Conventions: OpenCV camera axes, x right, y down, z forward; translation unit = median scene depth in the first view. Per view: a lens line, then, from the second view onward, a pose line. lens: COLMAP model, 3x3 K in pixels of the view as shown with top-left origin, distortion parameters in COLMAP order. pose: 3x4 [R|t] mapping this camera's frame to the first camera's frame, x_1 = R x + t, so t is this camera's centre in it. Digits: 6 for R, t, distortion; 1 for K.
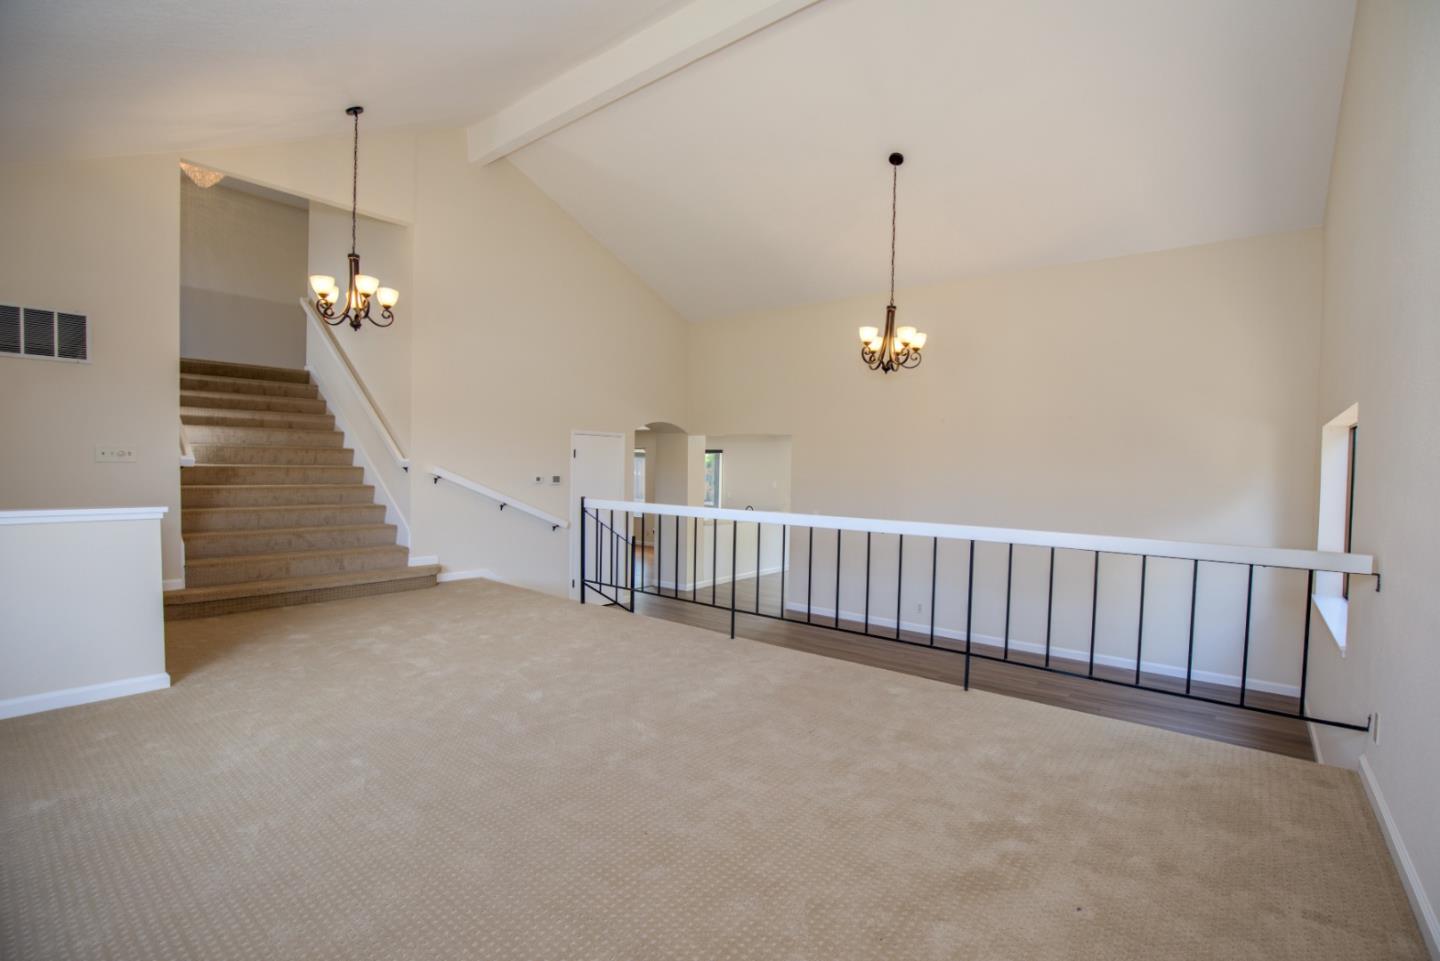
lens RADIAL K [[645.3, 0, 703.7], [0, 645.3, 487.8], [0, 0, 1]] dist [-0.022008, 0.000025]
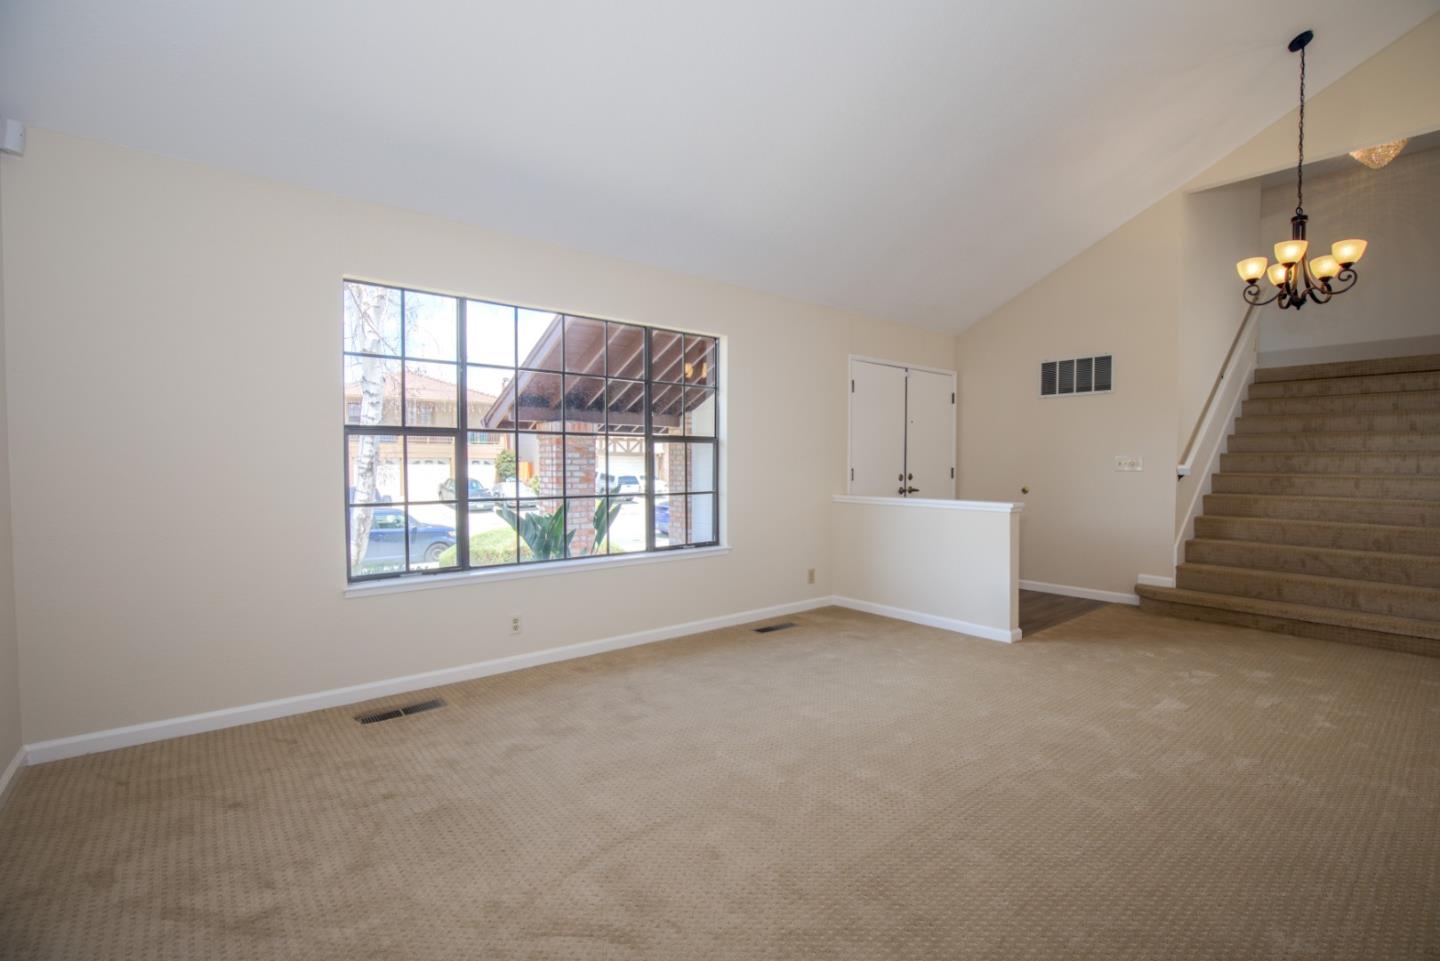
lens RADIAL K [[661.5, 0, 769.7], [0, 661.5, 484.1], [0, 0, 1]] dist [-0.022086, -0.000274]
pose [[-0.100249, 0.010090, -0.994911, 0.350821], [-0.041136, 0.999052, 0.014276, -0.004980], [0.994112, 0.042358, -0.099739, 0.411051]]
